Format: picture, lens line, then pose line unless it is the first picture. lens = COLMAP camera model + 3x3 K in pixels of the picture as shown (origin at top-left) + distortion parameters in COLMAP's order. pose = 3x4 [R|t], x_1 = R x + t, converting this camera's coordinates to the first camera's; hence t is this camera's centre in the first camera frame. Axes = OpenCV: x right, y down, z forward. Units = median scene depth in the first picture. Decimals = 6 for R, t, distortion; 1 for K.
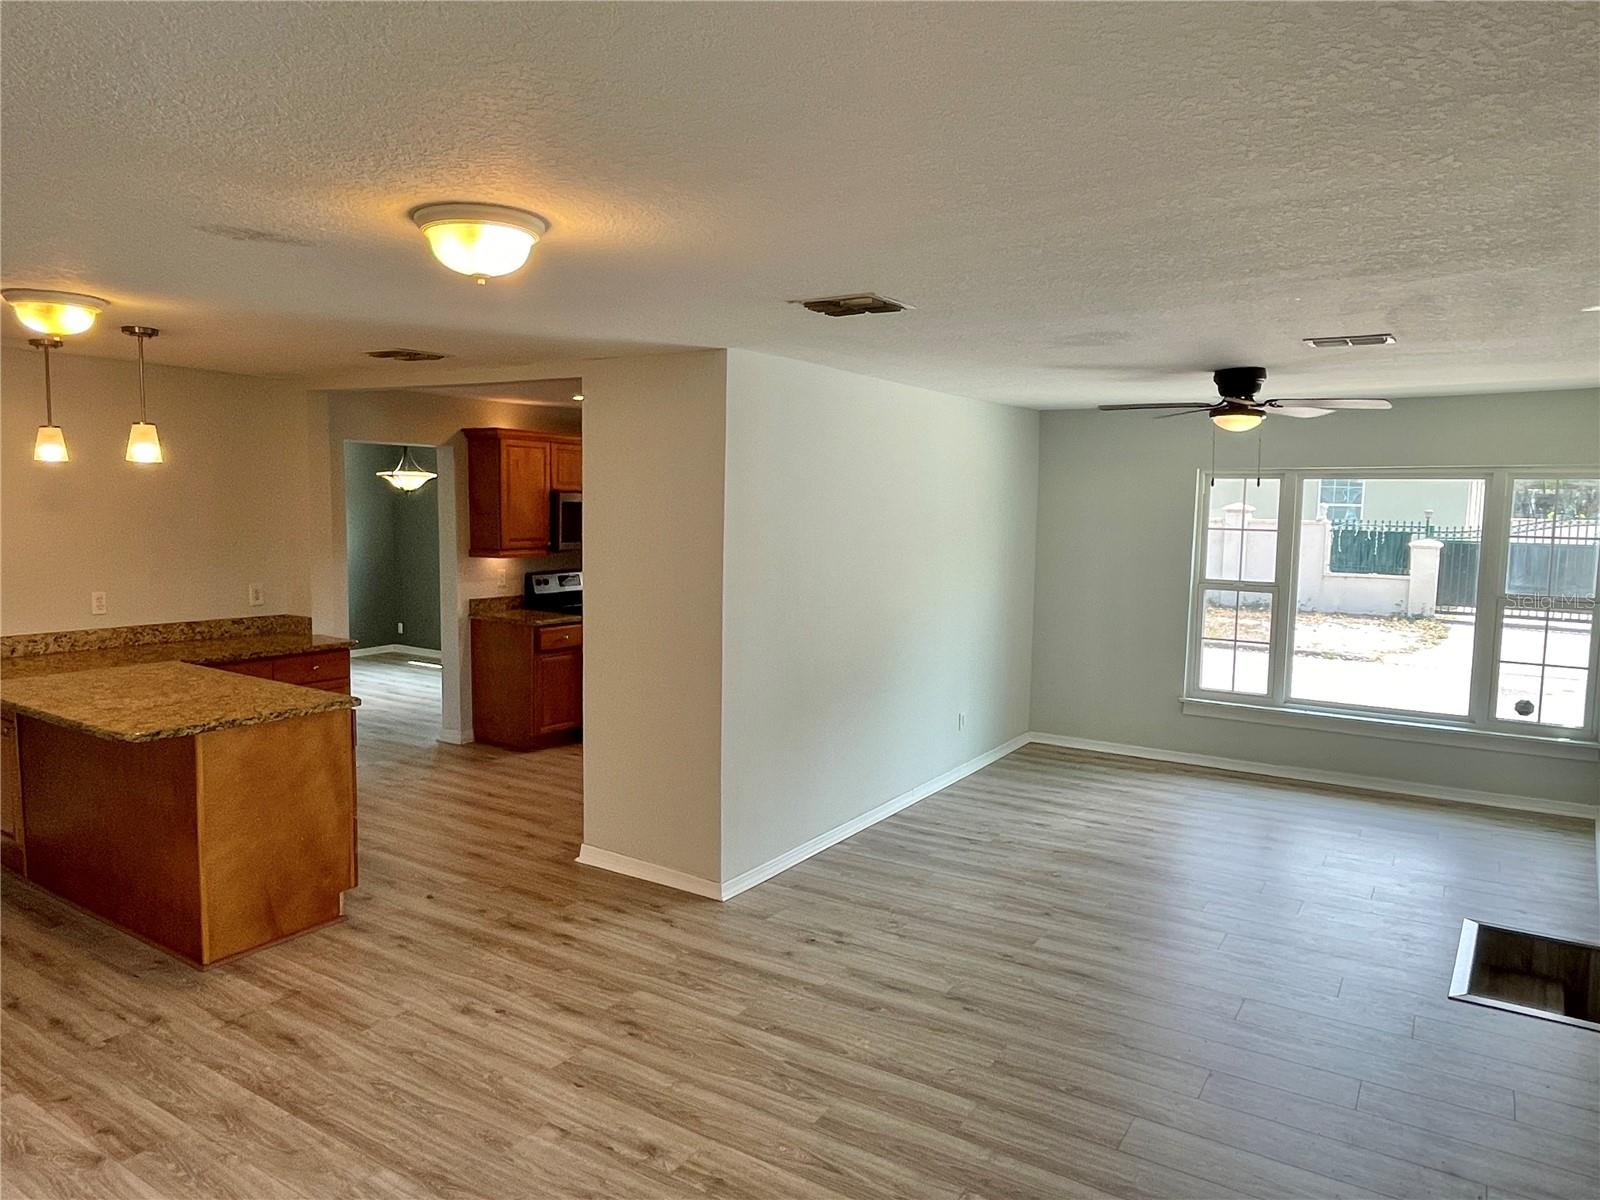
lens RADIAL K [[1074.9, 0, 788.5], [0, 1074.9, 598.3], [0, 0, 1]] dist [-0.000106, 0.001216]
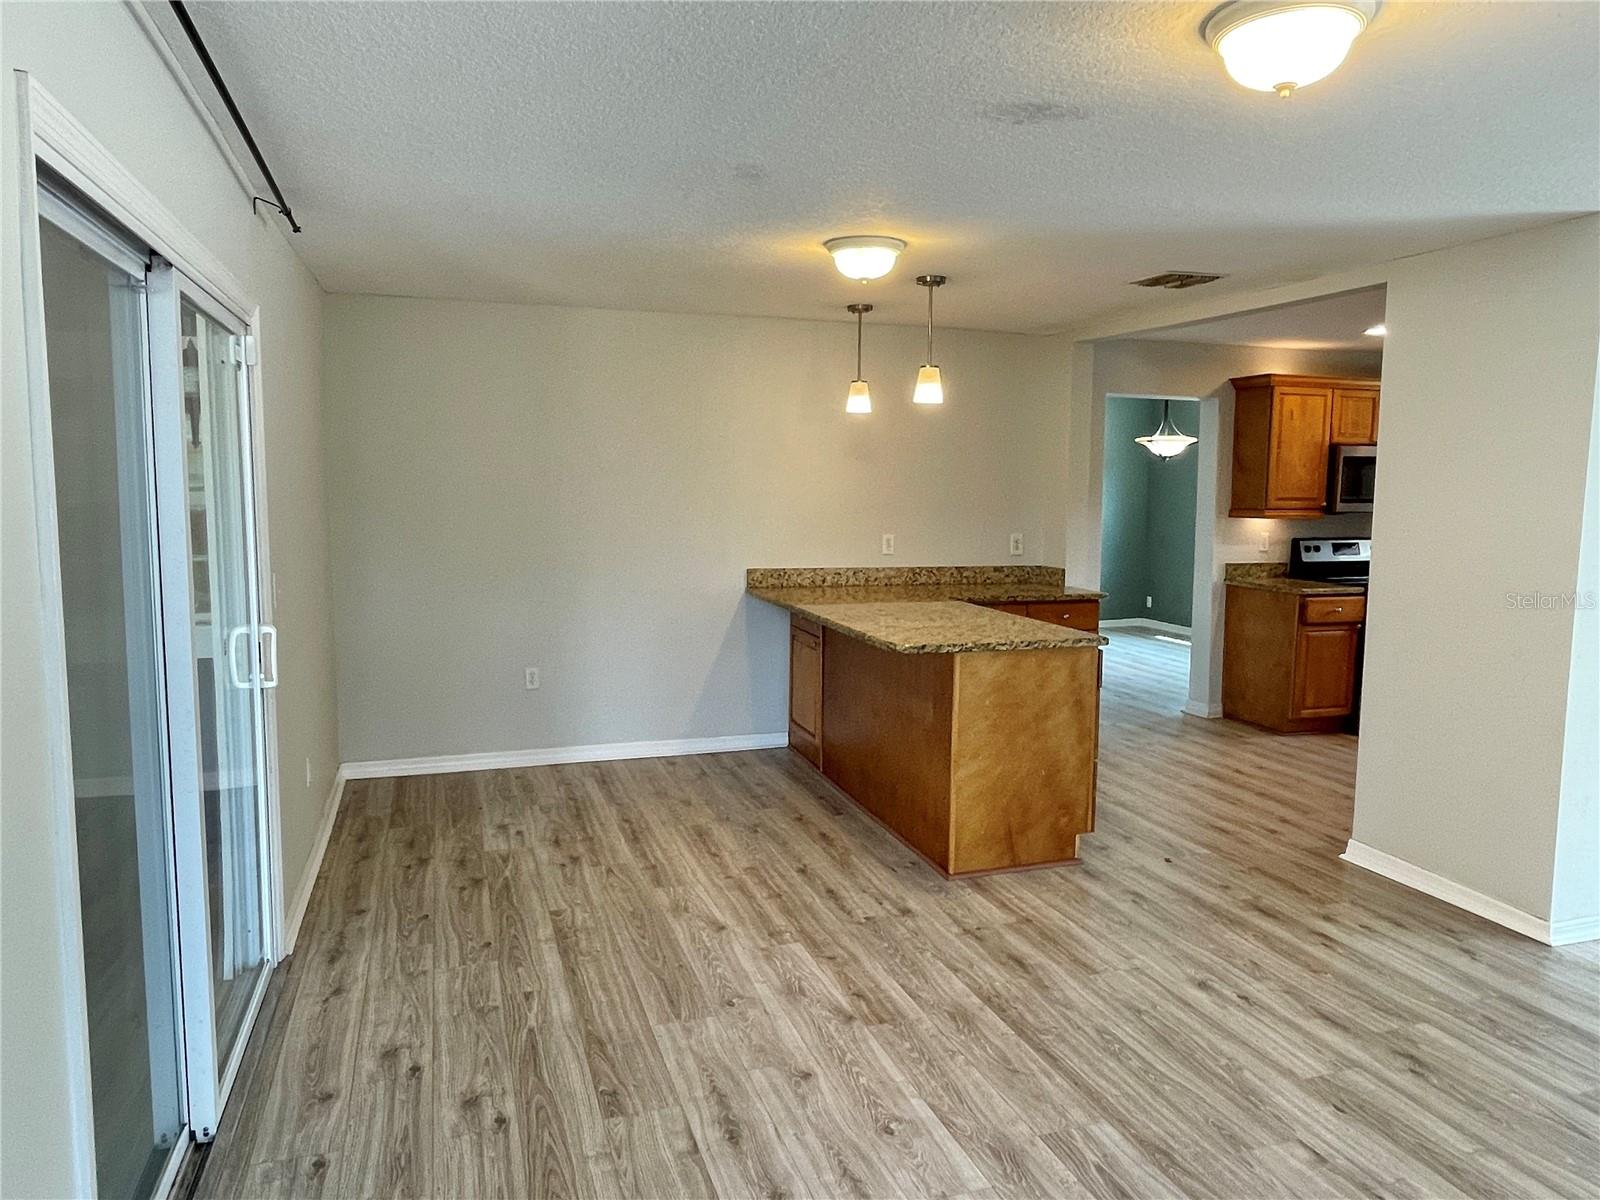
lens RADIAL K [[1074.9, 0, 789.6], [0, 1074.9, 598.4], [0, 0, 1]] dist [-0.000106, 0.001216]
pose [[0.783125, 0.056339, -0.619307, -0.026157], [-0.052711, 0.998317, 0.024164, 0.045858], [0.619626, 0.013720, 0.784777, 0.063823]]
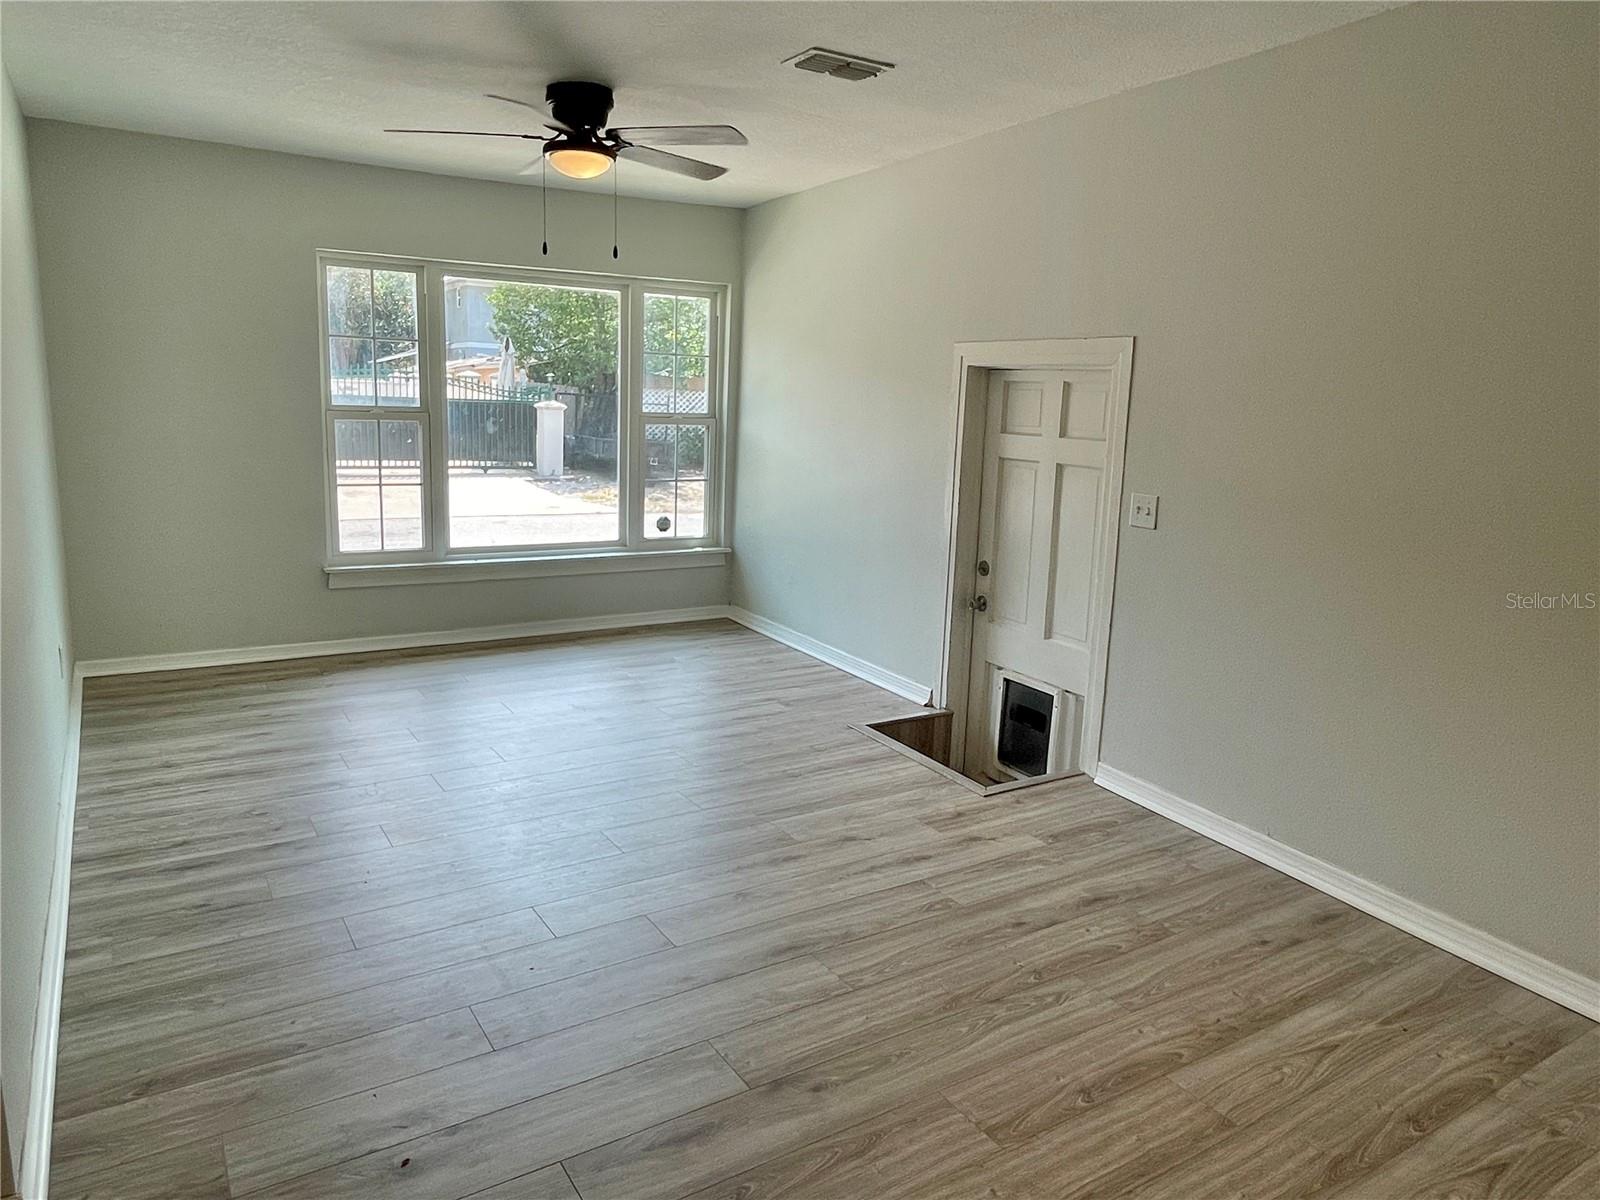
lens RADIAL K [[1074.9, 0, 778.4], [0, 1074.9, 572.8], [0, 0, 1]] dist [-0.000106, 0.001216]
pose [[0.415300, -0.141801, 0.898565, -0.471351], [0.061211, 0.989893, 0.127923, 0.059082], [-0.907623, 0.001875, 0.419782, 1.177368]]
